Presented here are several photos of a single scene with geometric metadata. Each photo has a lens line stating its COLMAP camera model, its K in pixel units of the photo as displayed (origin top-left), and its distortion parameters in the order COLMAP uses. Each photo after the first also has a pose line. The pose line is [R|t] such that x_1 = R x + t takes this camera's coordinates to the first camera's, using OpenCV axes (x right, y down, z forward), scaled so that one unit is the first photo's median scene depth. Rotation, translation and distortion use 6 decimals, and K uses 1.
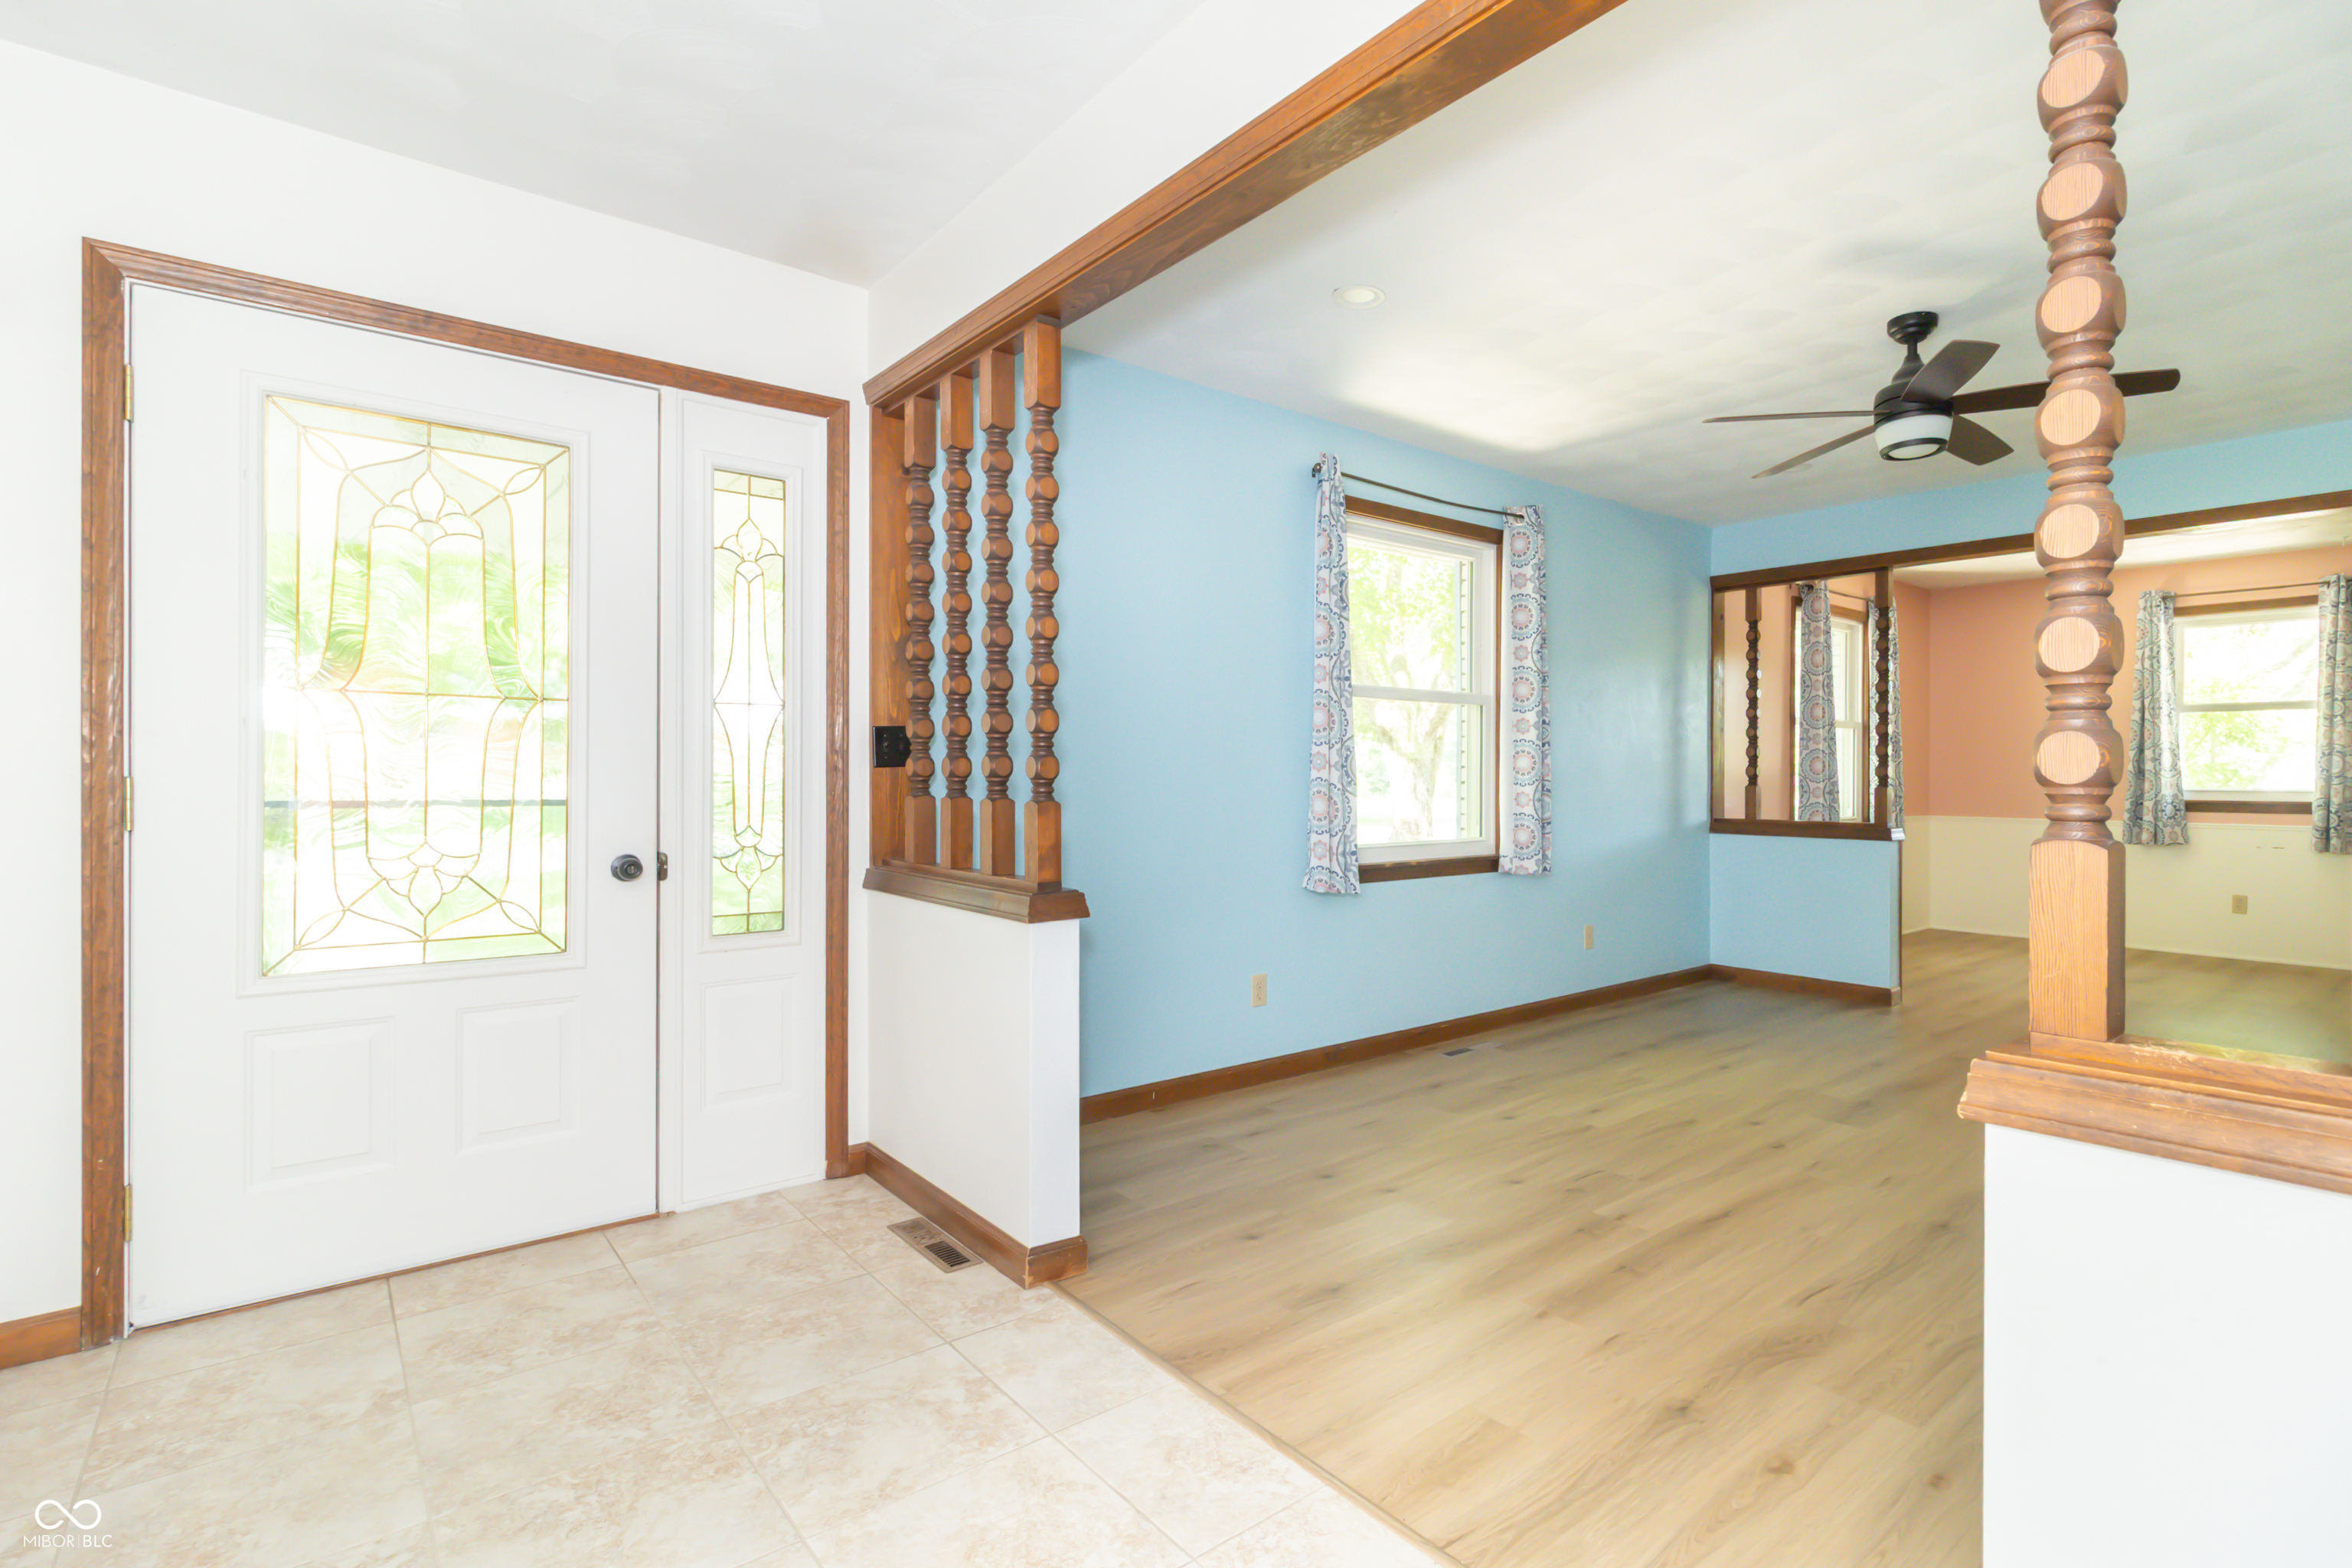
lens RADIAL K [[1095.3, 0, 1164.9], [0, 1095.3, 771.2], [0, 0, 1]] dist [0.002054, 0.000140]
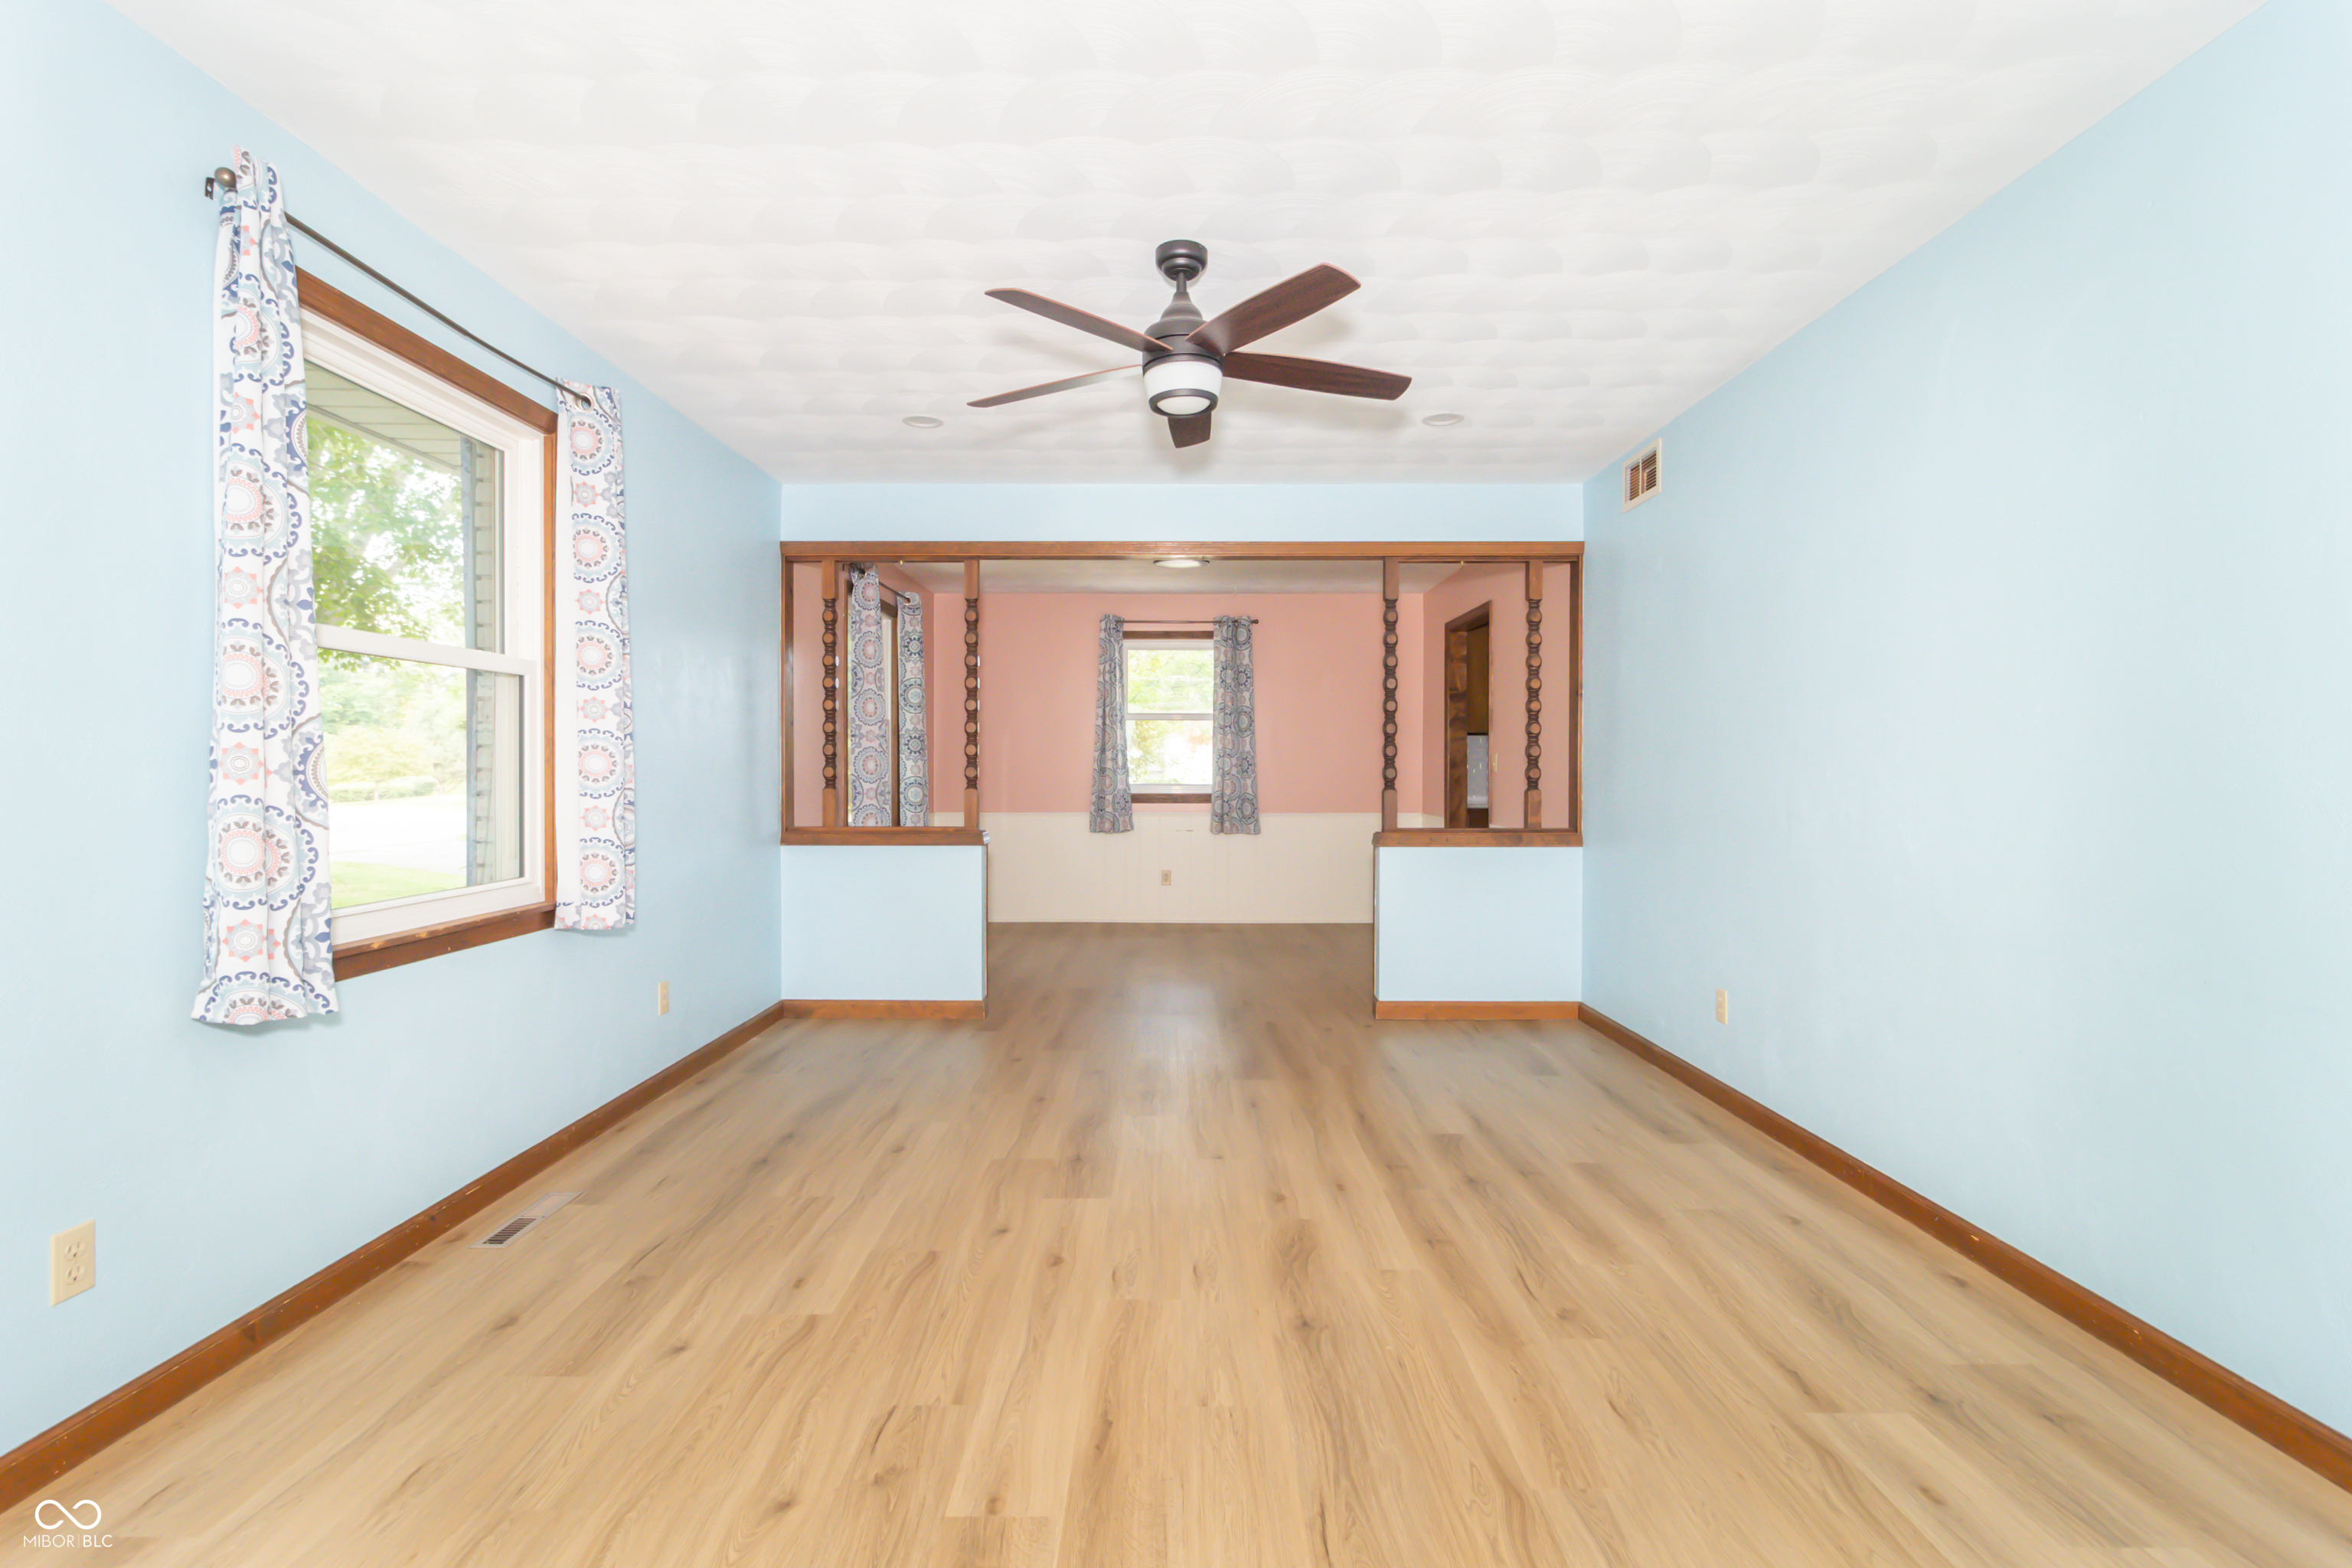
lens RADIAL K [[1095.3, 0, 1164.9], [0, 1095.3, 771.2], [0, 0, 1]] dist [0.002054, 0.000140]
pose [[0.587478, -0.006787, 0.809212, -0.014463], [0.002098, 0.999974, 0.006864, -0.006893], [-0.809238, -0.002334, 0.587477, 0.316205]]
